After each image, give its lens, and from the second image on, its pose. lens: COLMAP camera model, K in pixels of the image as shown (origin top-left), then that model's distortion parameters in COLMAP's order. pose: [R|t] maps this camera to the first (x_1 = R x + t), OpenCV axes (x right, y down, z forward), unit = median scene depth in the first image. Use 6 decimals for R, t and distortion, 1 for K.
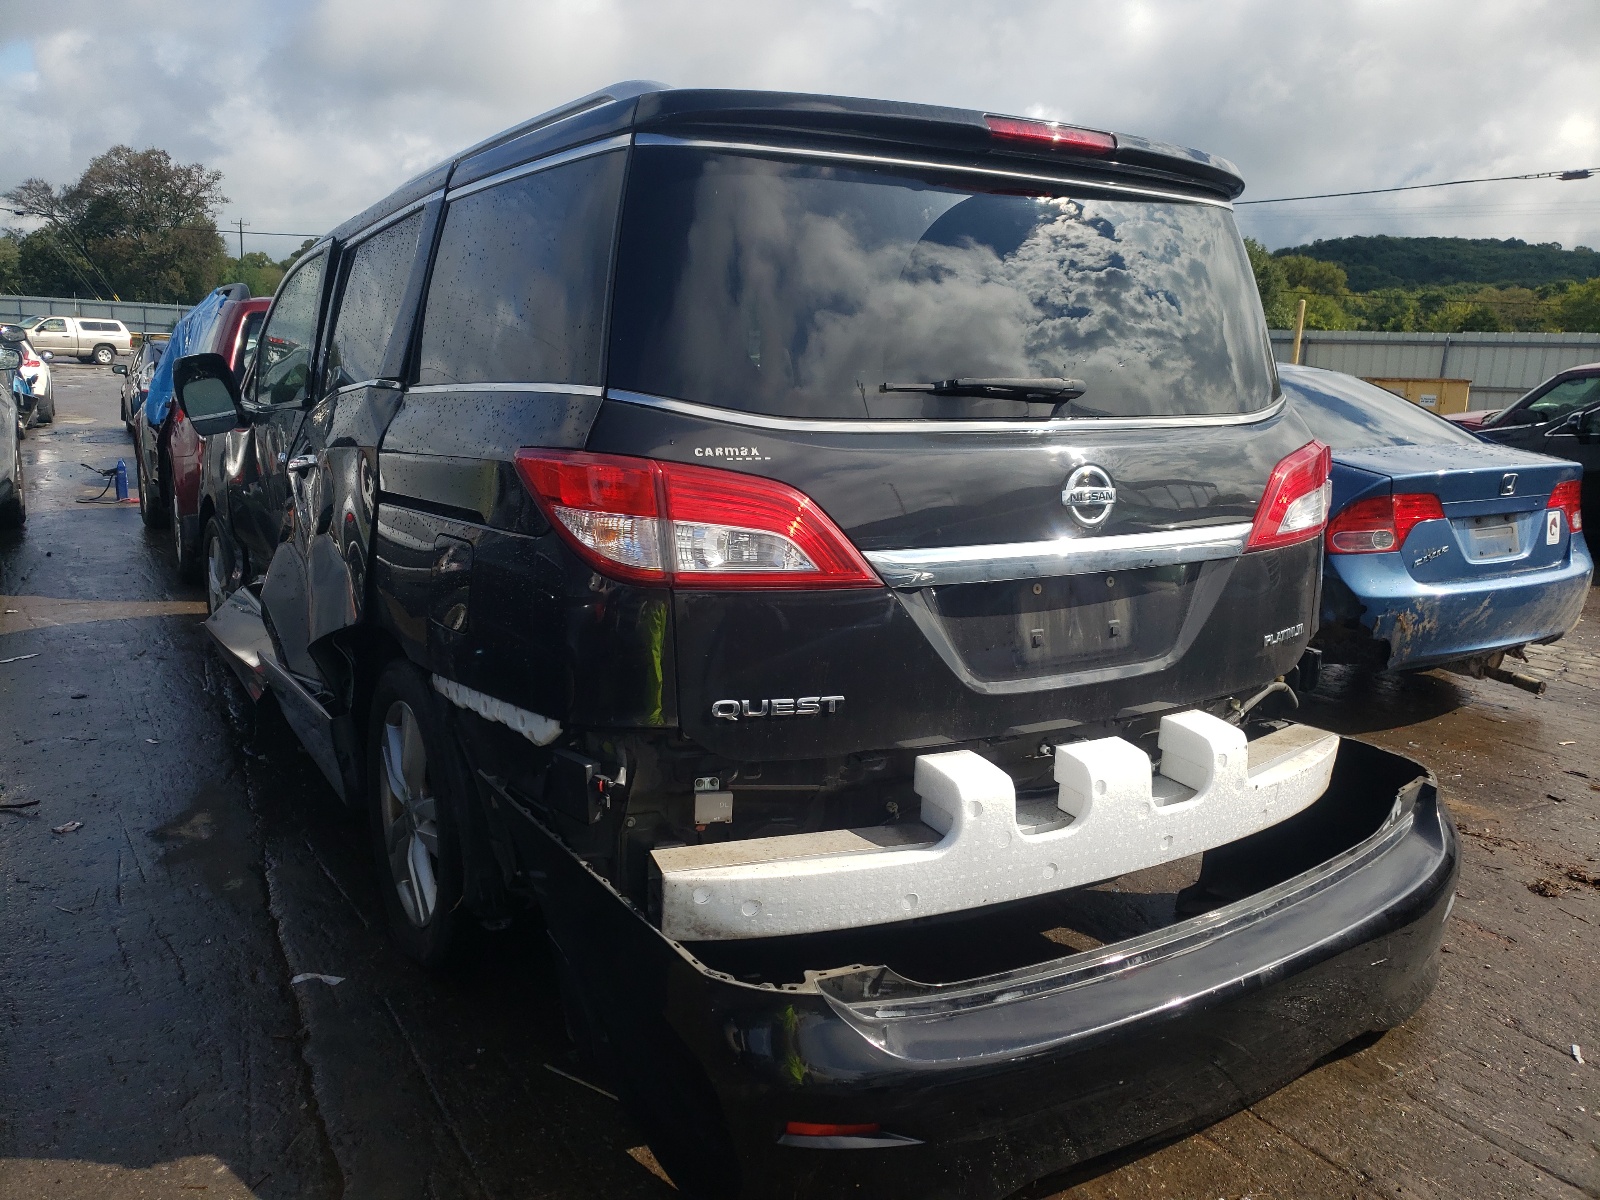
lens RADIAL K [[1363.1, 0, 774.3], [0, 1363.1, 600.1], [0, 0, 1]] dist [0.015491, 0.011370]
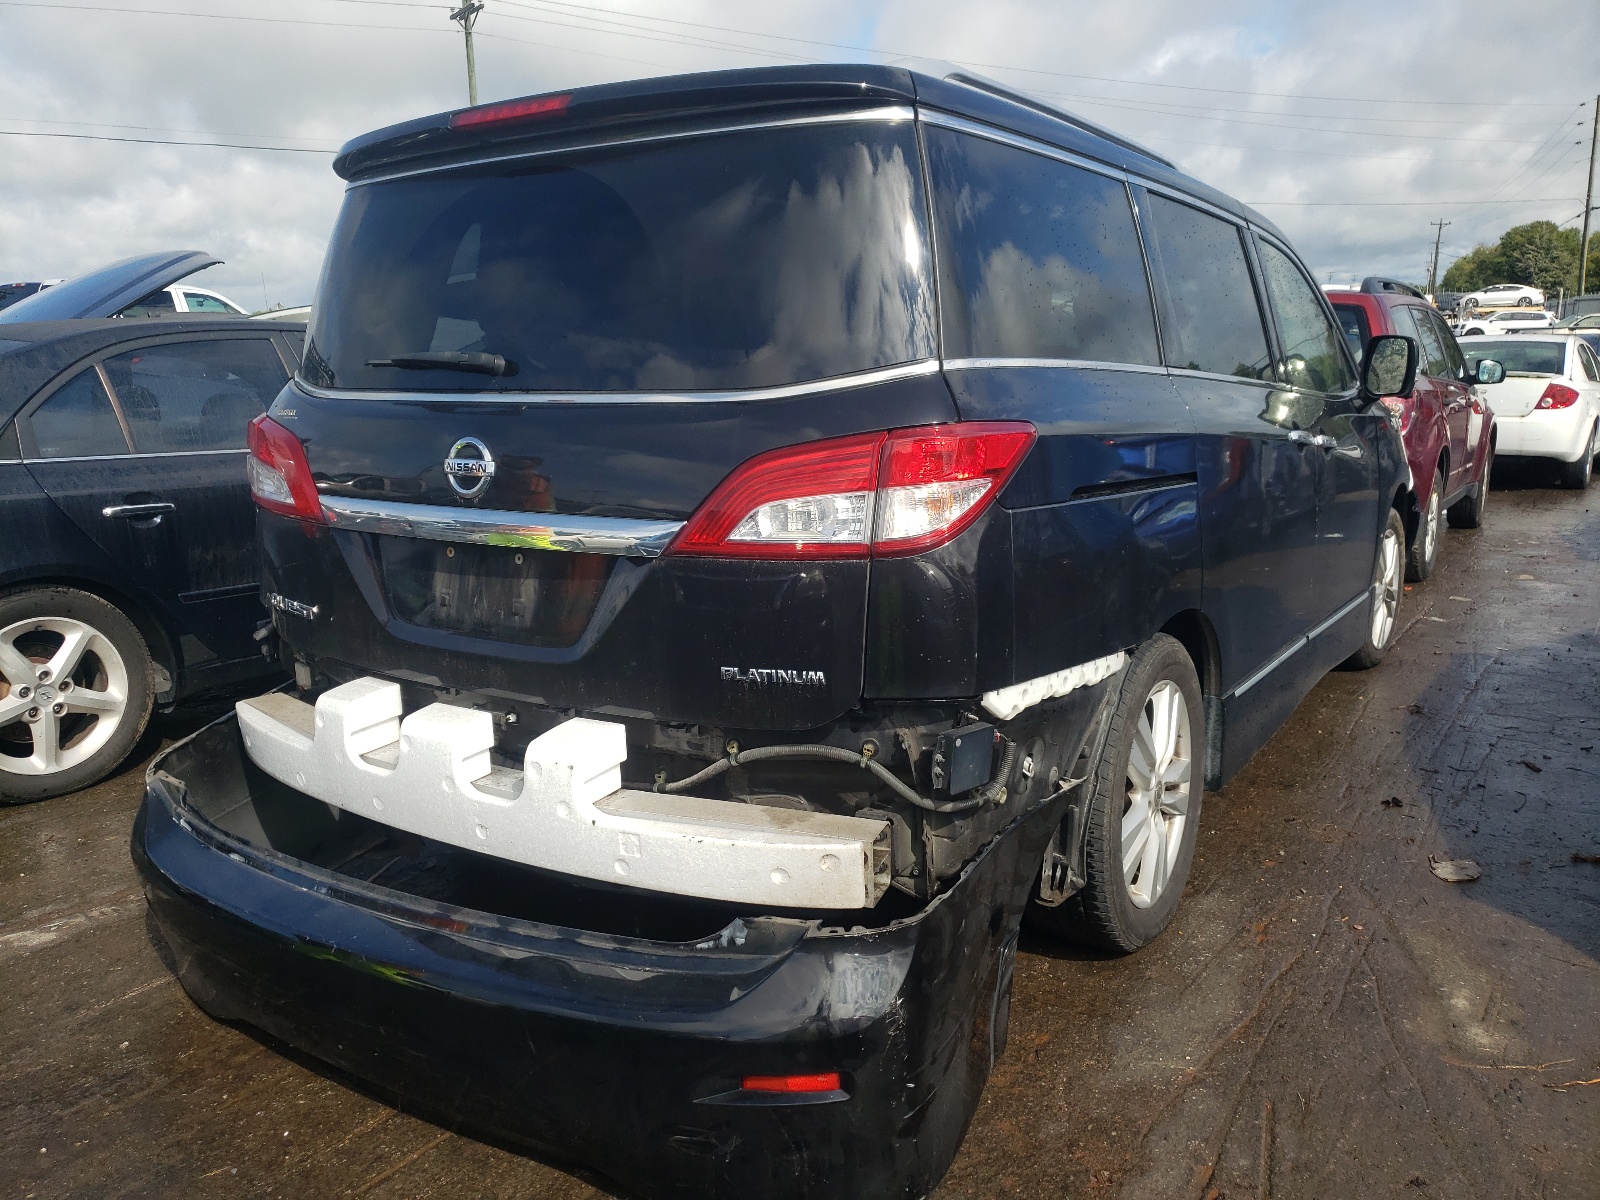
lens RADIAL K [[1344.1, 0, 800.0], [0, 1344.1, 600.0], [0, 0, 1]] dist [0.096973, 0.003614]
pose [[0.343898, 0.139370, -0.928607, 1.251040], [-0.127534, 0.986693, 0.100857, -0.110790], [0.930306, 0.083744, 0.357096, 0.862766]]
